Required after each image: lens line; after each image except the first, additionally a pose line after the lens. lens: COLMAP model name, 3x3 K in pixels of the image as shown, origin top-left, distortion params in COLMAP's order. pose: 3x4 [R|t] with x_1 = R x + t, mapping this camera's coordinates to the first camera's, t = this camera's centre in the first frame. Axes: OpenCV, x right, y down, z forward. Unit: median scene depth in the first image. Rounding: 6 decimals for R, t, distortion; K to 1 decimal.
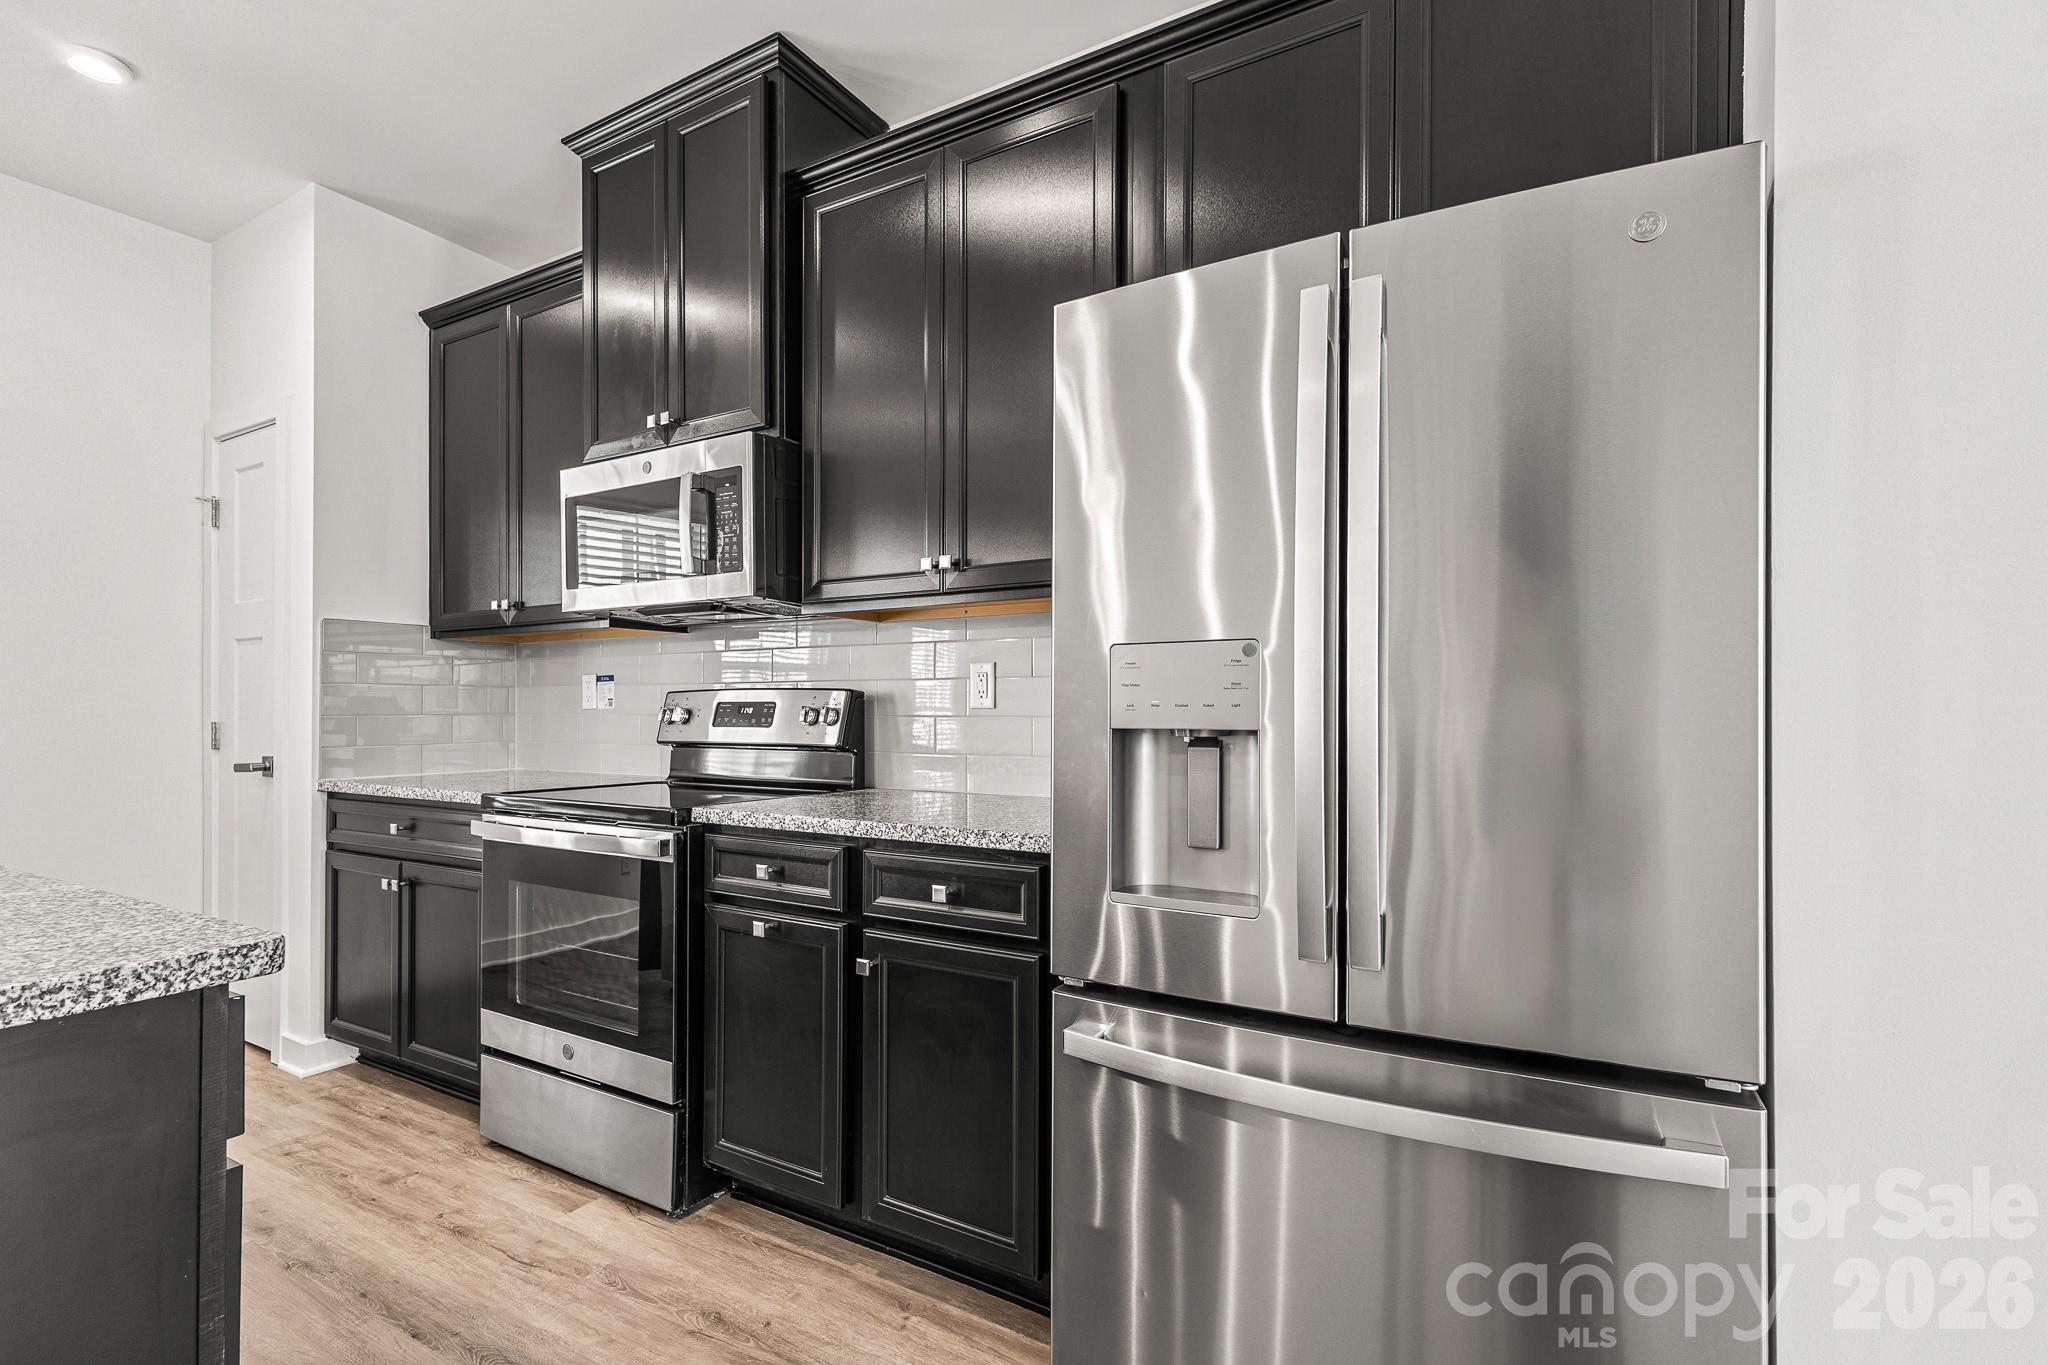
lens RADIAL K [[949.0, 0, 1023.4], [0, 949.0, 704.5], [0, 0, 1]] dist [0.004985, 0.000838]
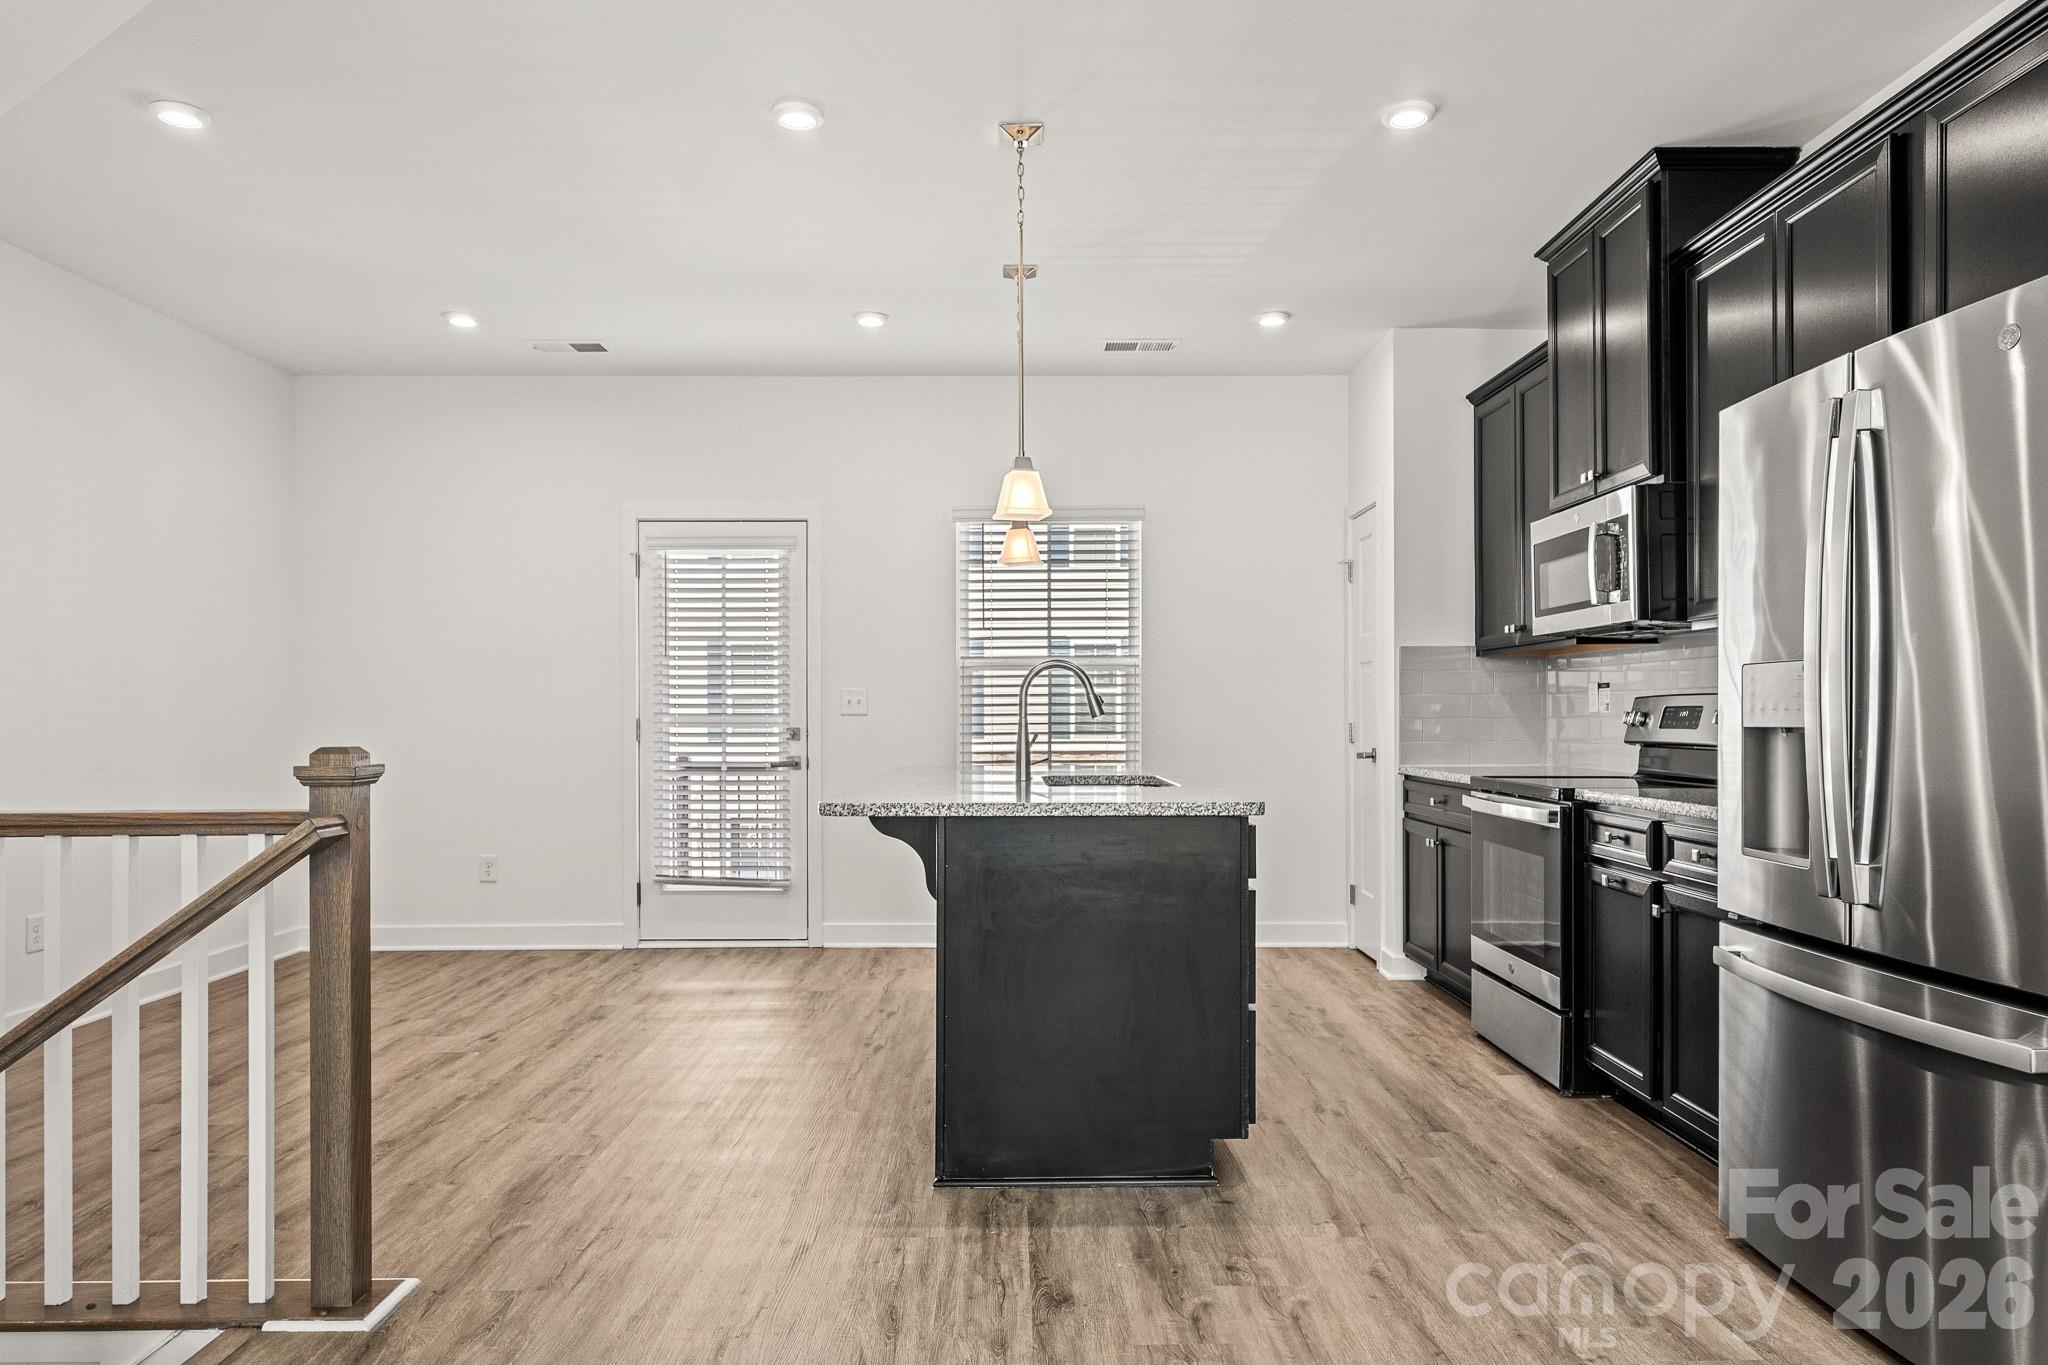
lens RADIAL K [[1289.1, 0, 1024.0], [0, 1289.1, 682.5], [0, 0, 1]] dist [-0.025591, 0.000763]
pose [[0.513704, -0.022602, -0.857670, 0.678094], [0.006915, 0.999730, -0.022204, -0.002915], [0.857940, 0.005476, 0.513721, -0.487050]]
